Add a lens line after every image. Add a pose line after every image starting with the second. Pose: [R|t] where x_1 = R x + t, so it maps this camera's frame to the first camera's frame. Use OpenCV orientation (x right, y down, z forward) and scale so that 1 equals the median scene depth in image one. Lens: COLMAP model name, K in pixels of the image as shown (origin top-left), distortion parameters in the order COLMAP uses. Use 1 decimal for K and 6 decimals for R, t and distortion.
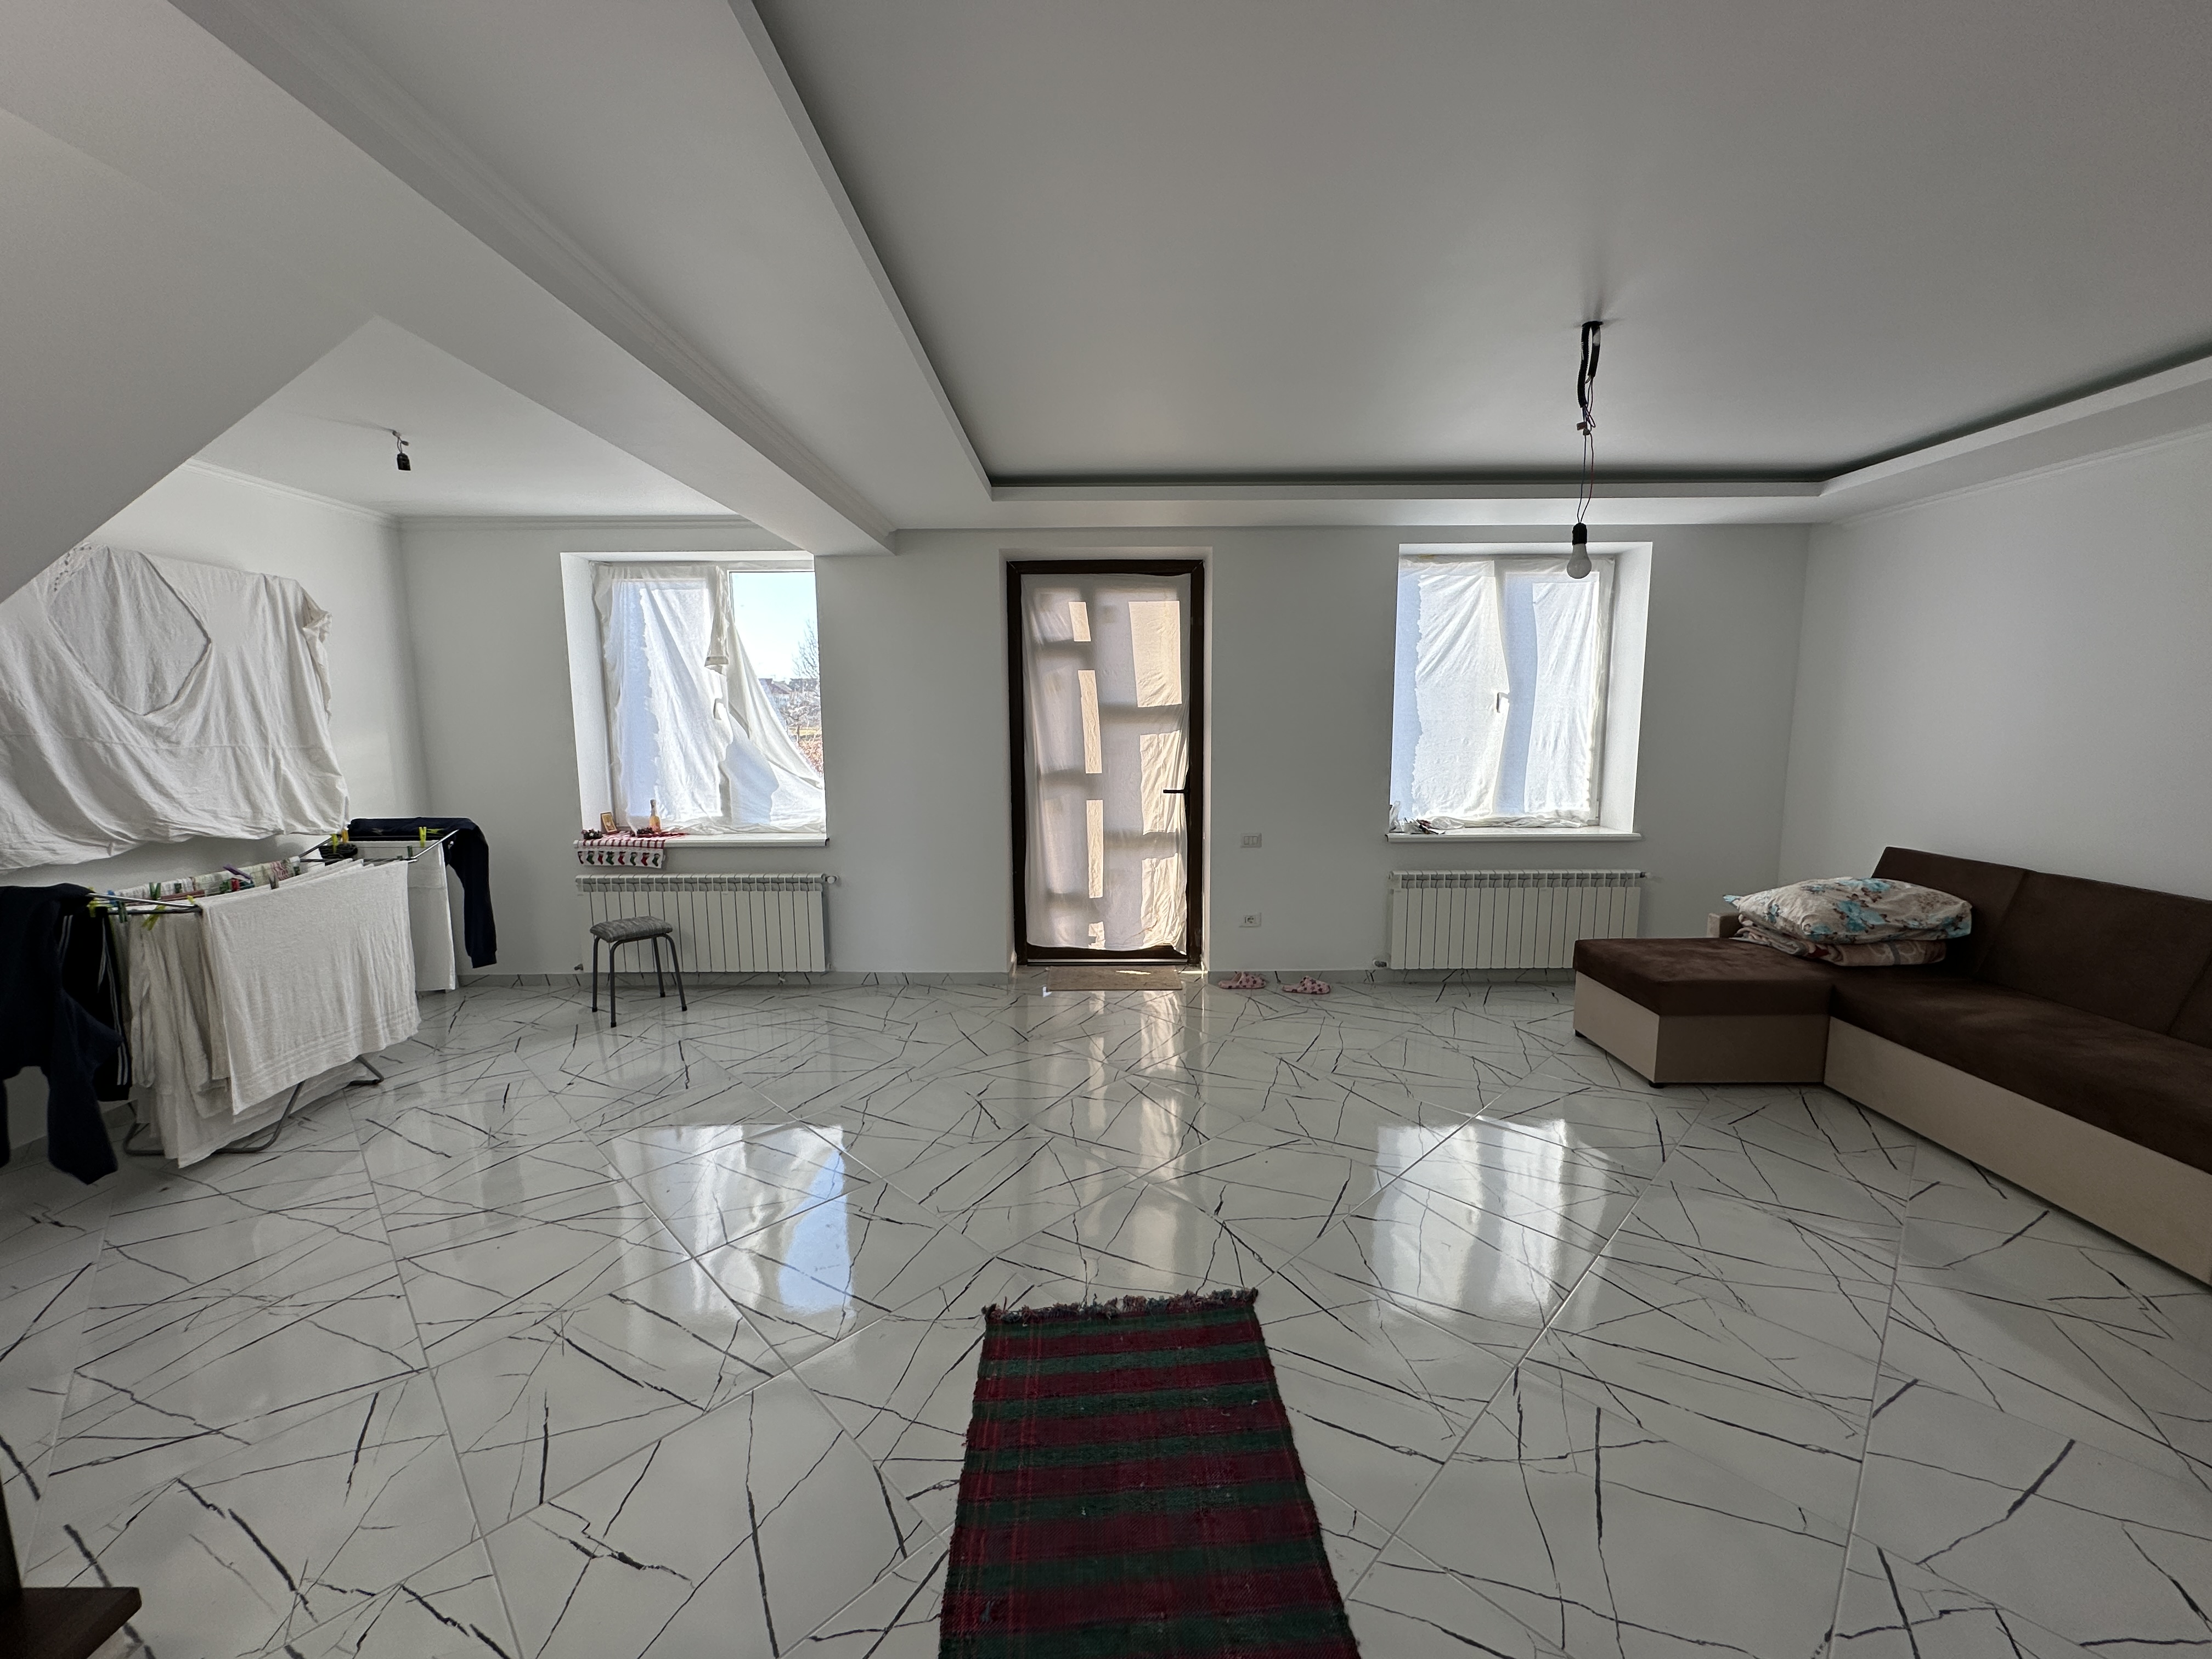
lens RADIAL K [[883.3, 0, 1098.2], [0, 883.3, 837.1], [0, 0, 1]] dist [-0.001472, 0.000061]
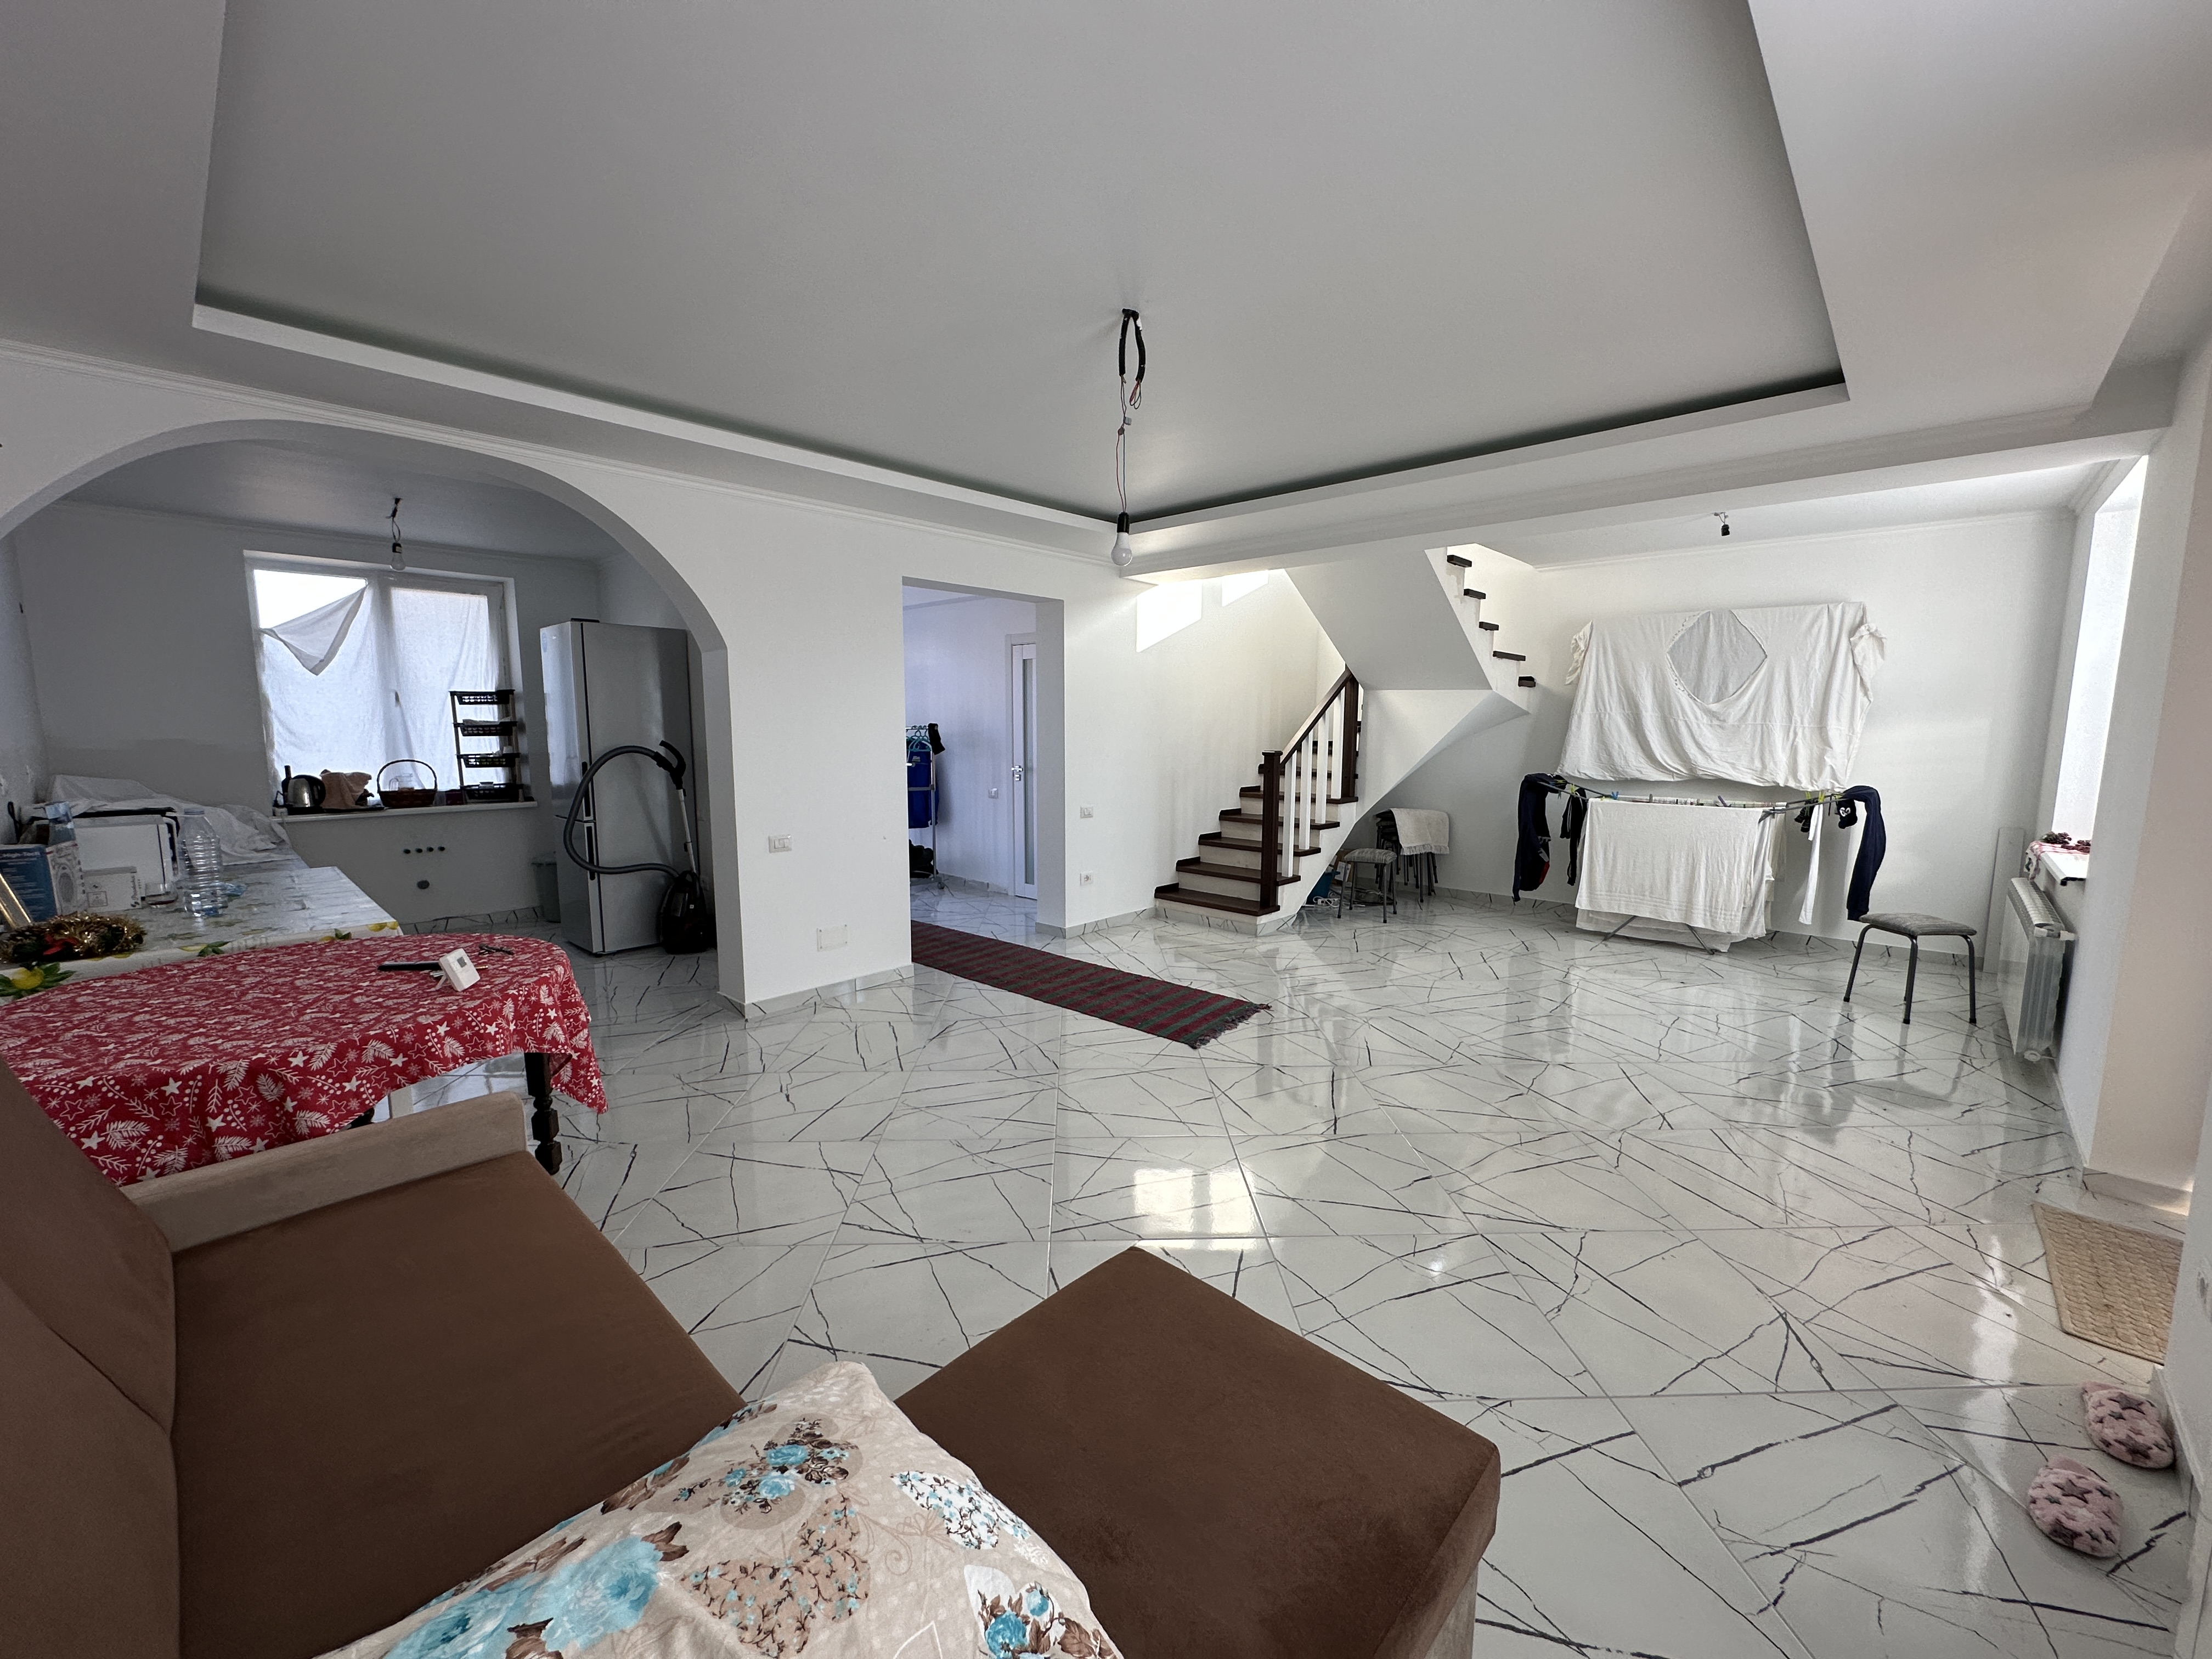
lens RADIAL K [[883.3, 0, 1105.8], [0, 883.3, 830.5], [0, 0, 1]] dist [-0.001472, 0.000061]
pose [[-0.682626, 0.095030, -0.724562, 0.661517], [-0.095943, 0.971271, 0.217777, -0.103677], [0.724442, 0.218177, -0.653898, 0.852596]]
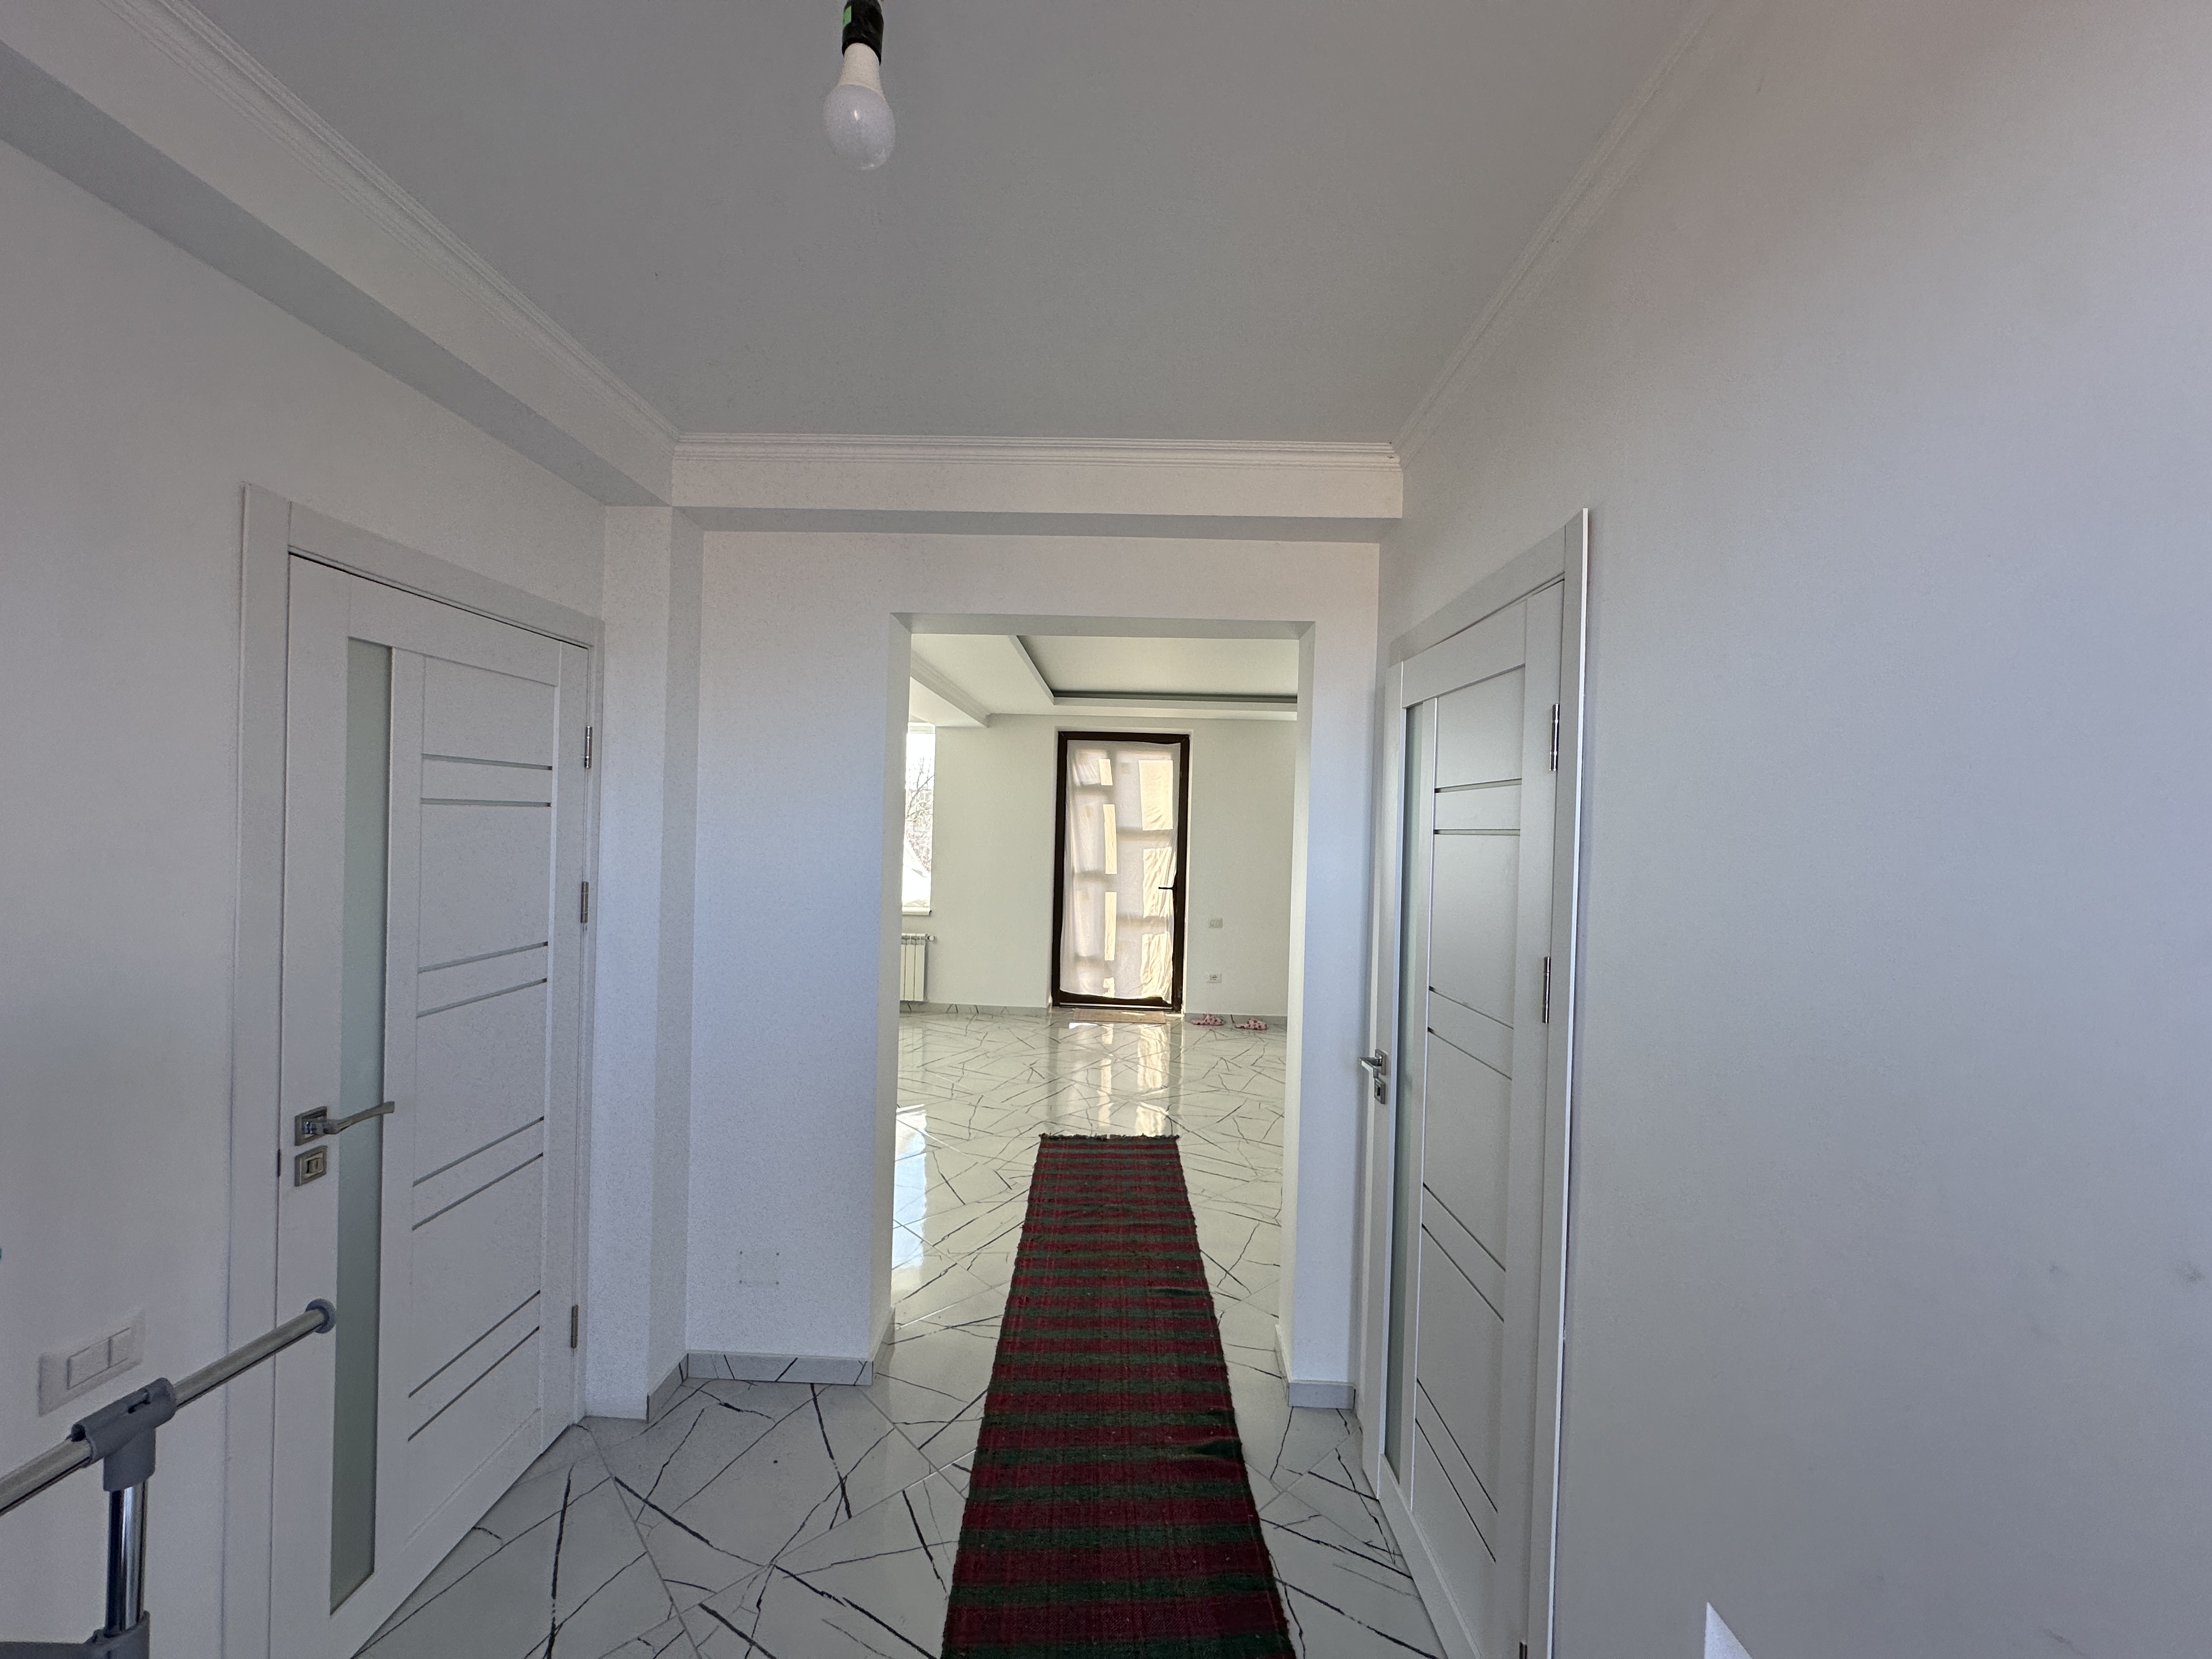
lens RADIAL K [[883.3, 0, 1102.6], [0, 883.3, 832.2], [0, 0, 1]] dist [-0.001472, 0.000061]
pose [[0.999016, 0.035311, -0.026852, 0.018374], [-0.038450, 0.991138, -0.127148, 0.046789], [0.022124, 0.128056, 0.991520, -0.466060]]
